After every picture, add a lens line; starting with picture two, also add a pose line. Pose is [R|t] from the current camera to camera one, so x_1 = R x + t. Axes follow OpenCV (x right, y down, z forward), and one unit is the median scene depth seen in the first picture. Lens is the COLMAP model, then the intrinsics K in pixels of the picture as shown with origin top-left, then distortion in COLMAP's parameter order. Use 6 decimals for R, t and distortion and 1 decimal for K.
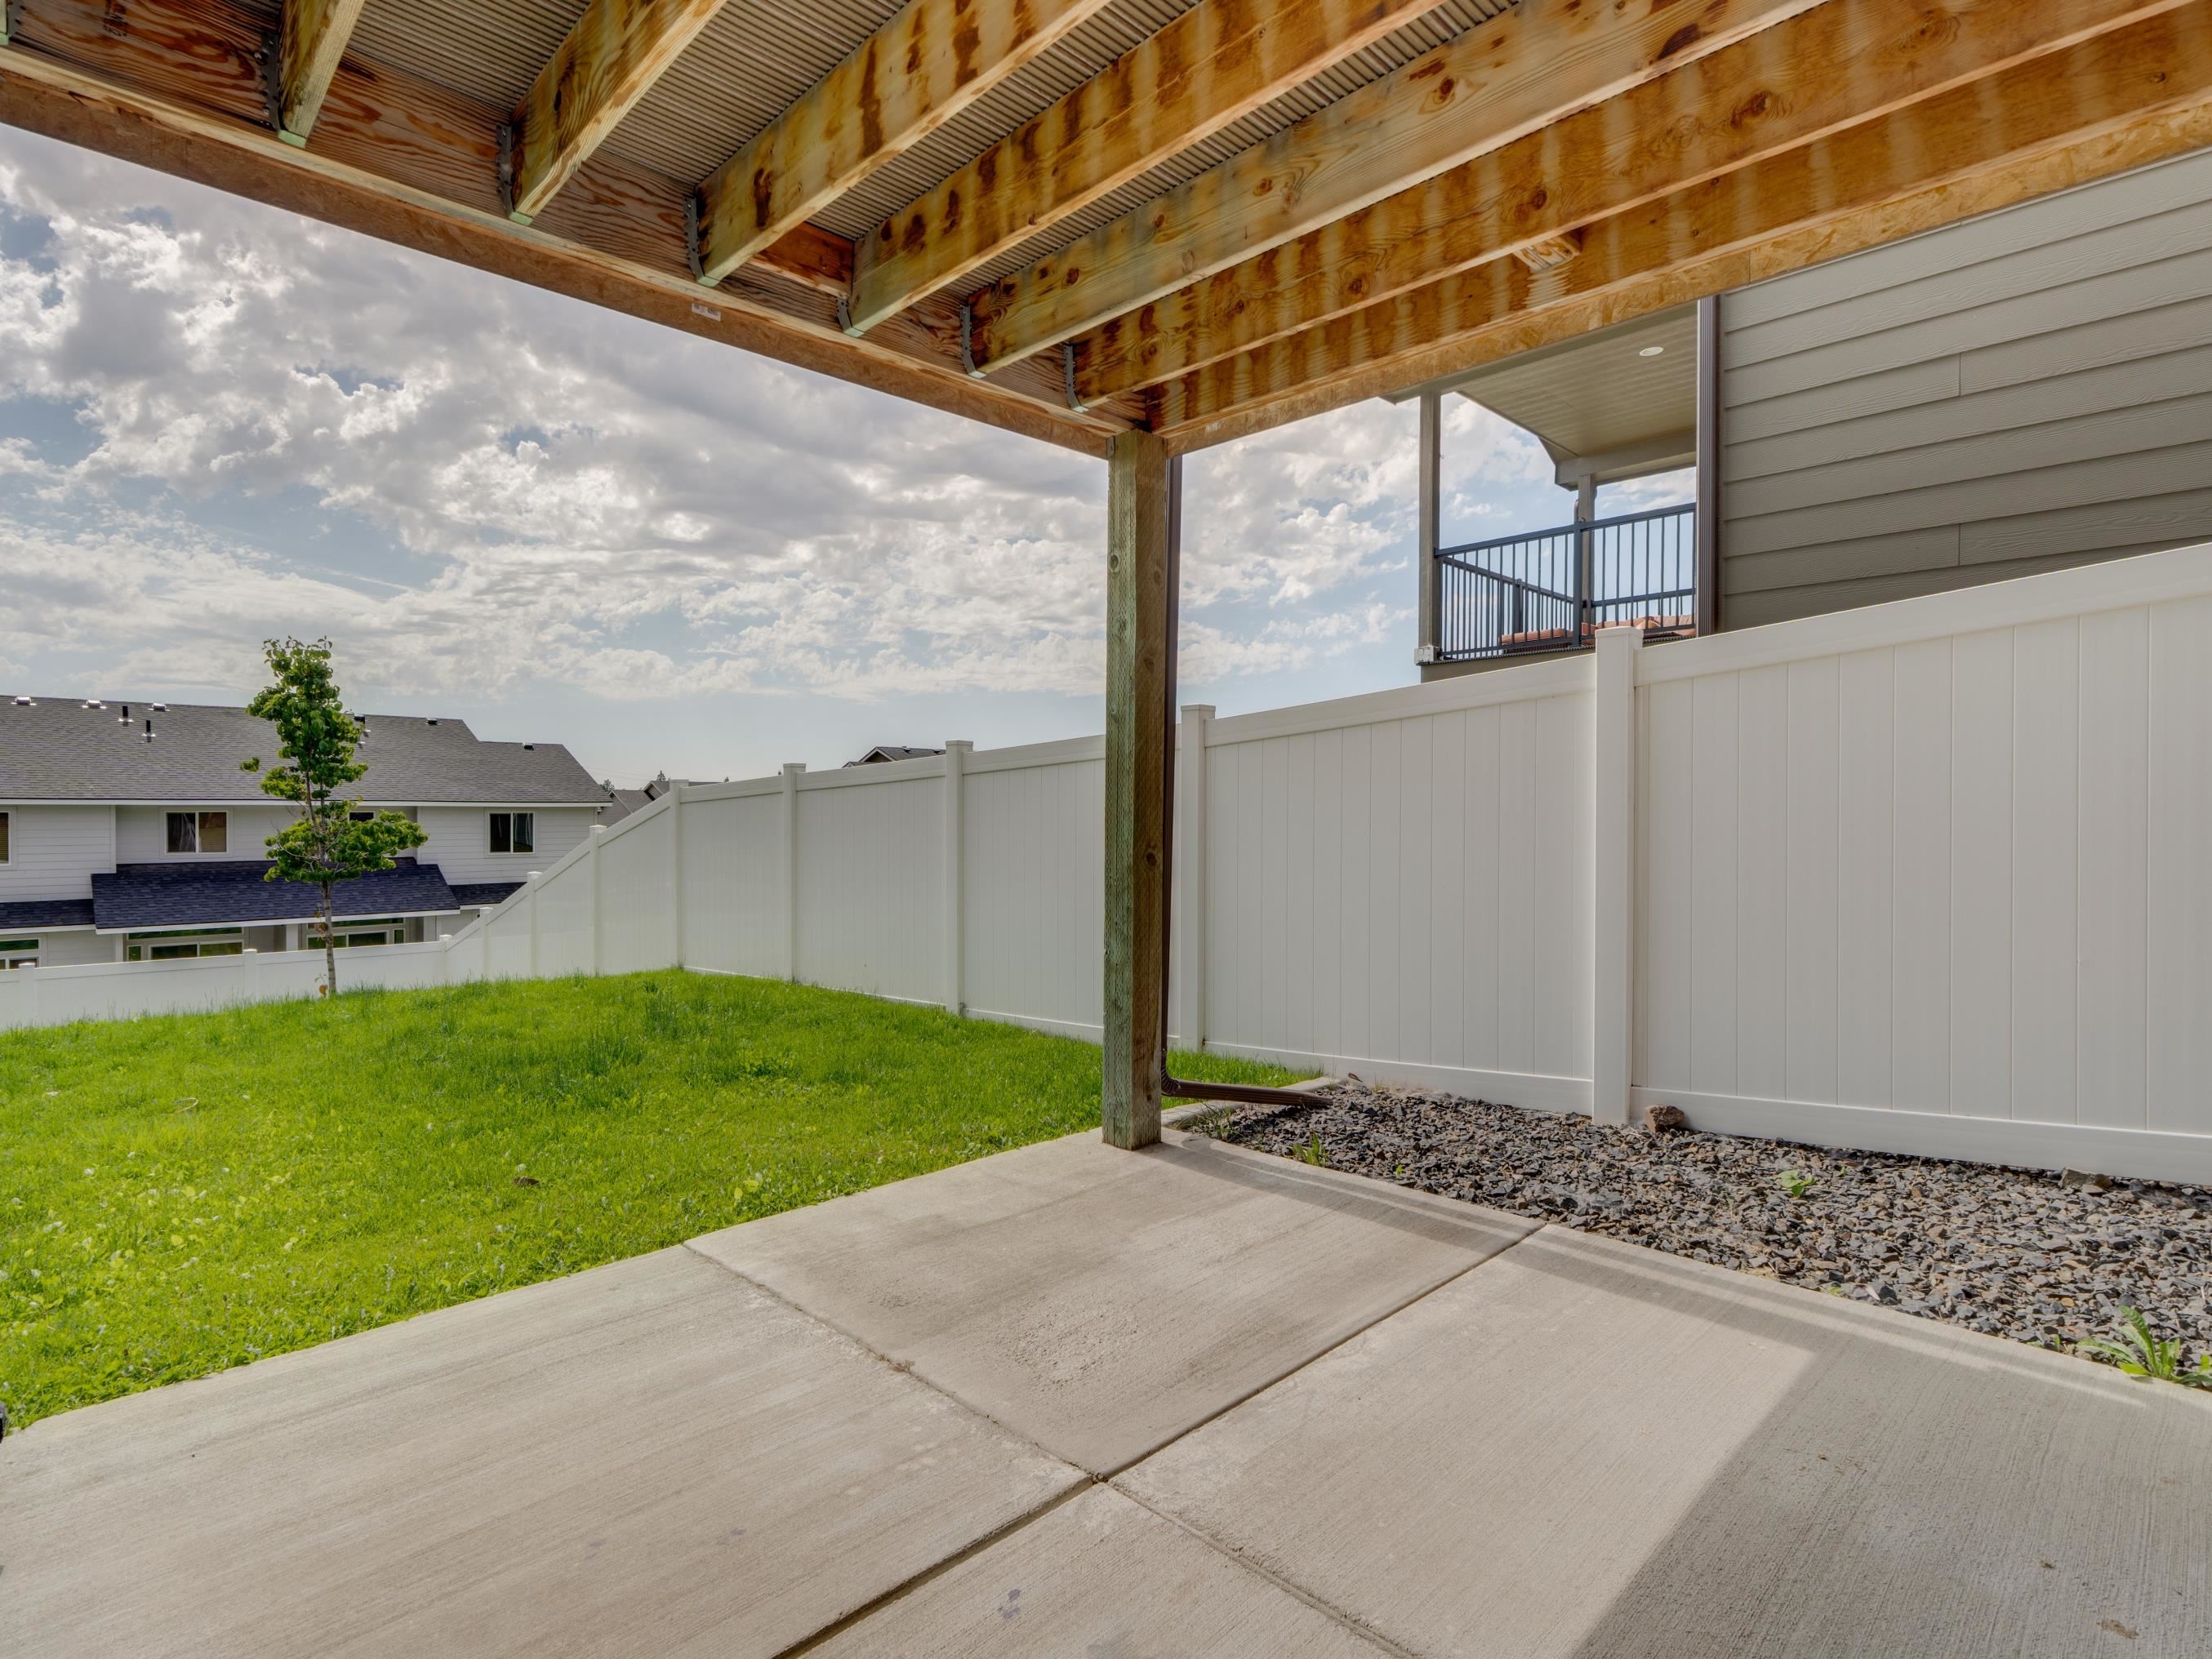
lens RADIAL K [[1134.8, 0, 1118.0], [0, 1134.8, 822.3], [0, 0, 1]] dist [0.004208, 0.001200]
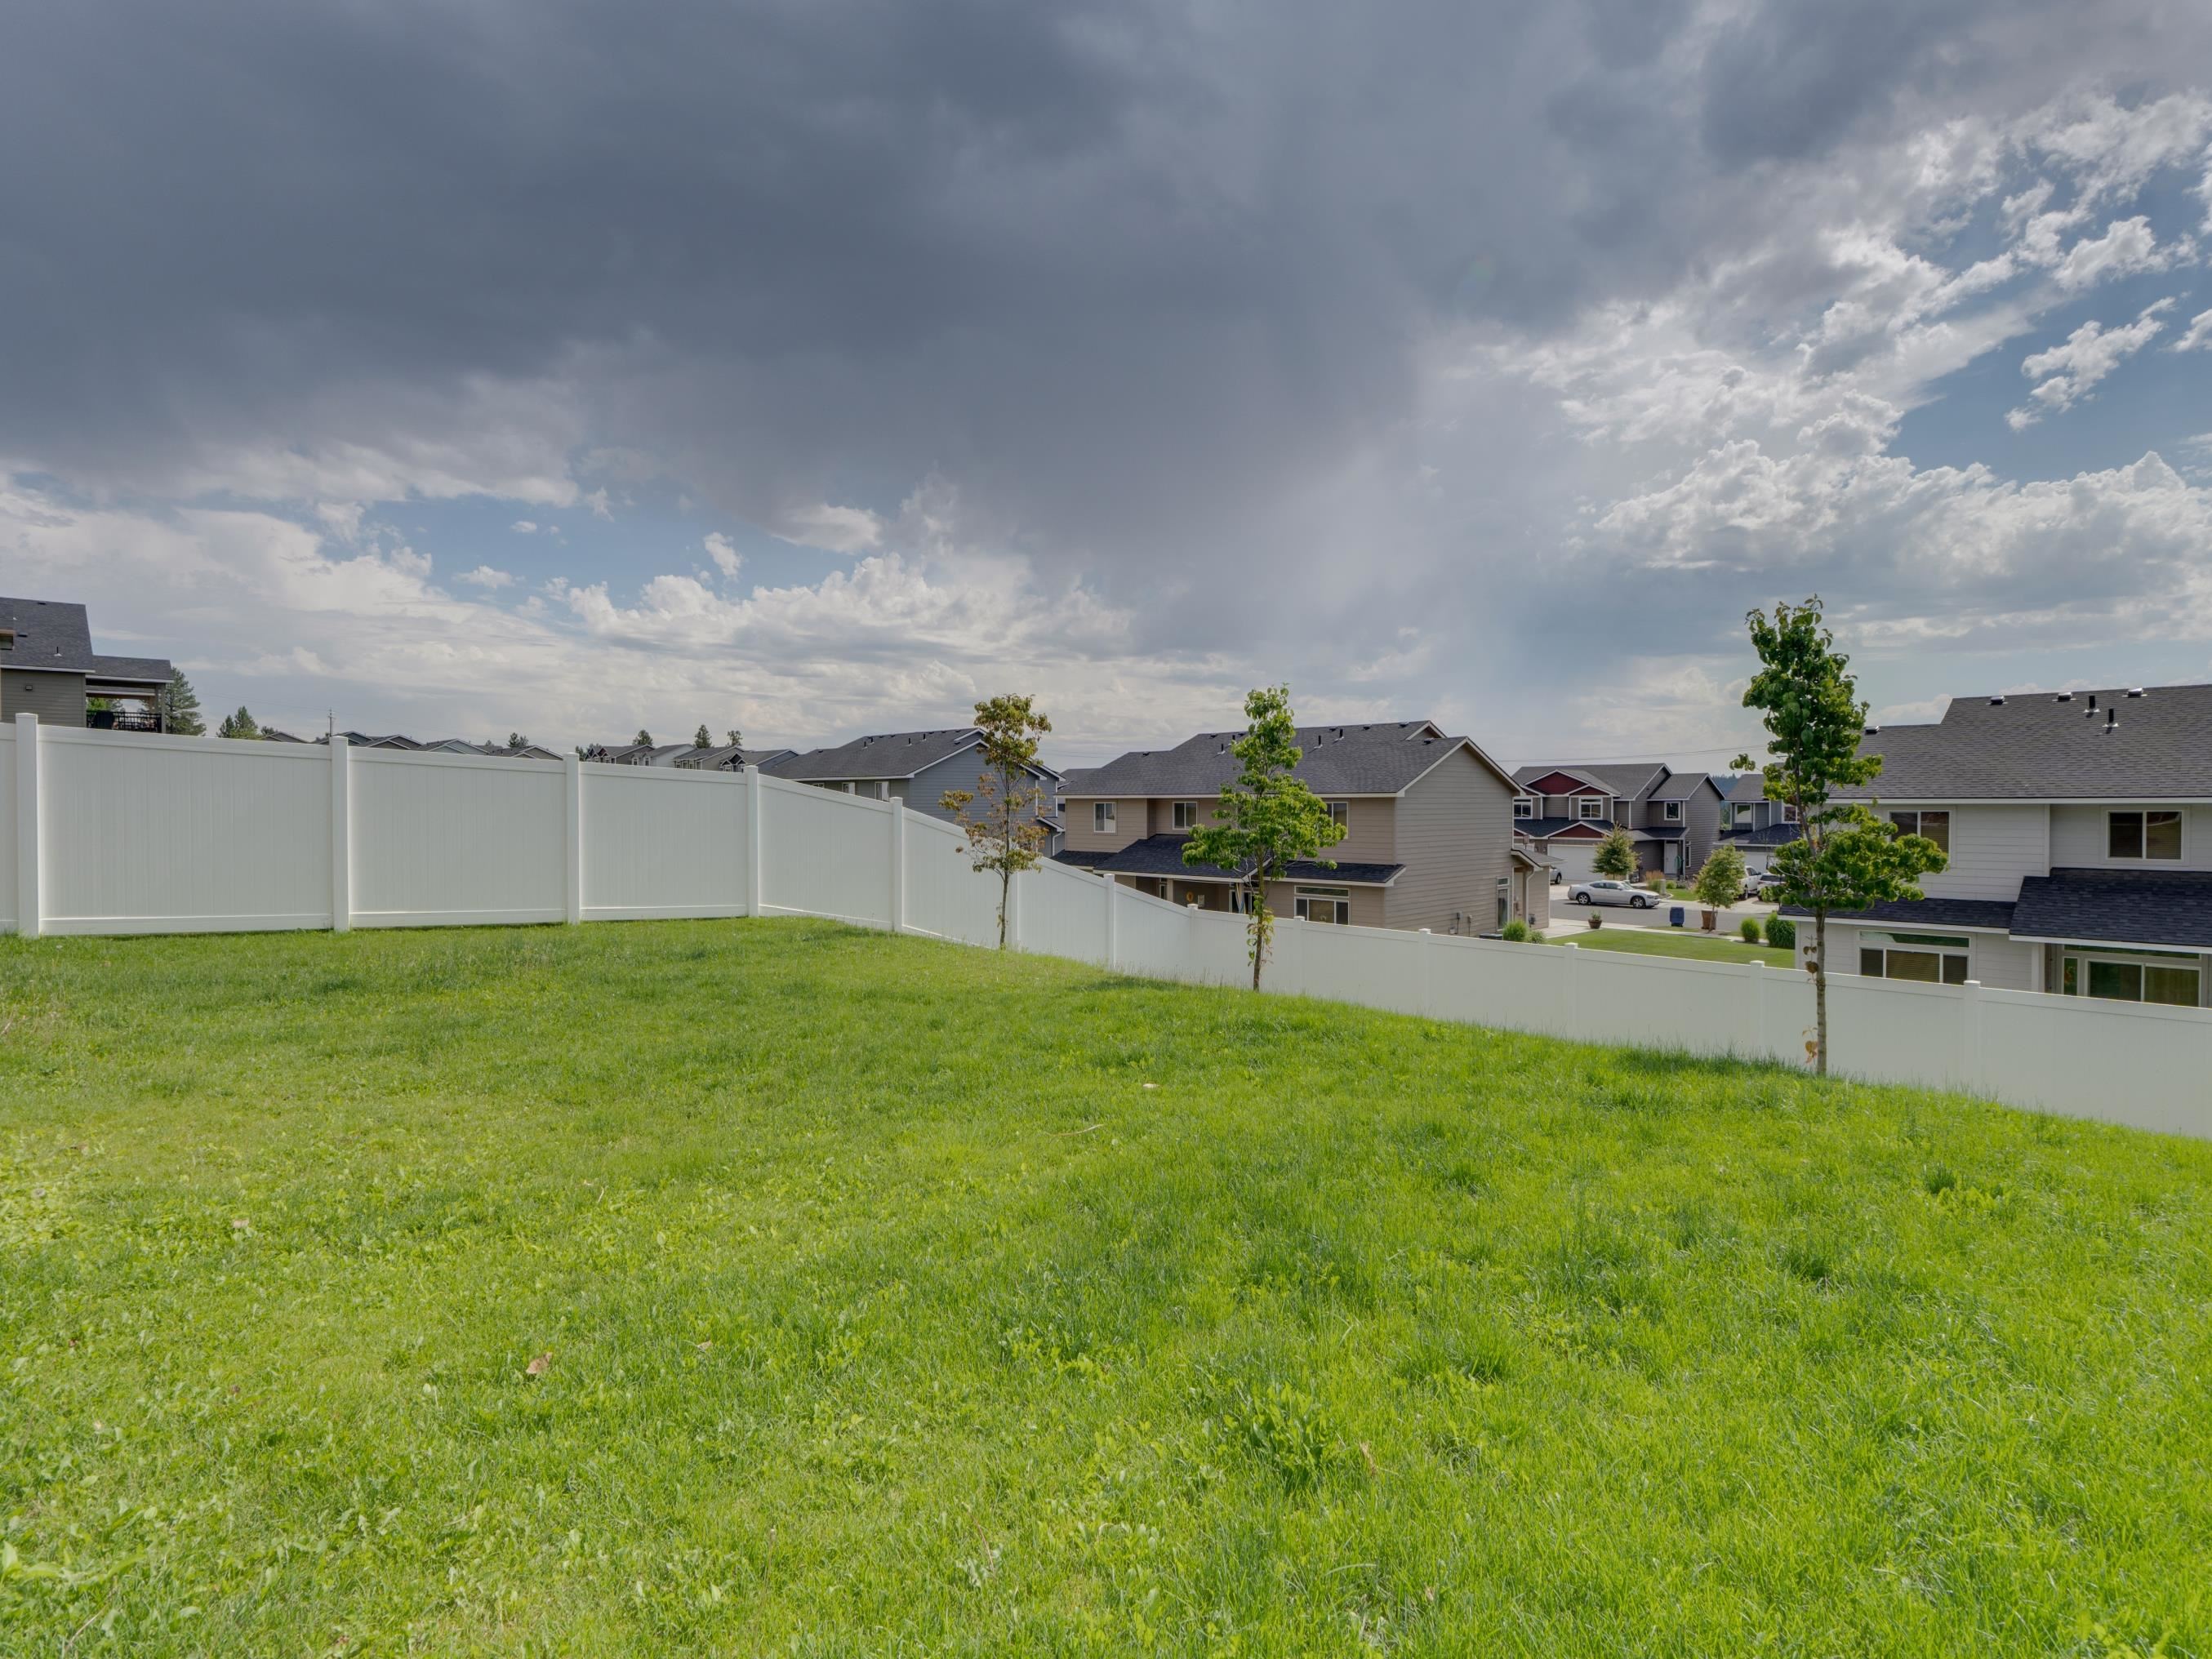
lens RADIAL K [[1134.8, 0, 1105.1], [0, 1134.8, 821.7], [0, 0, 1]] dist [0.004208, 0.001200]
pose [[0.026301, 0.015682, -0.999531, 0.028723], [-0.011220, 0.999819, 0.015391, -0.006018], [0.999591, 0.010810, 0.026472, 0.205907]]
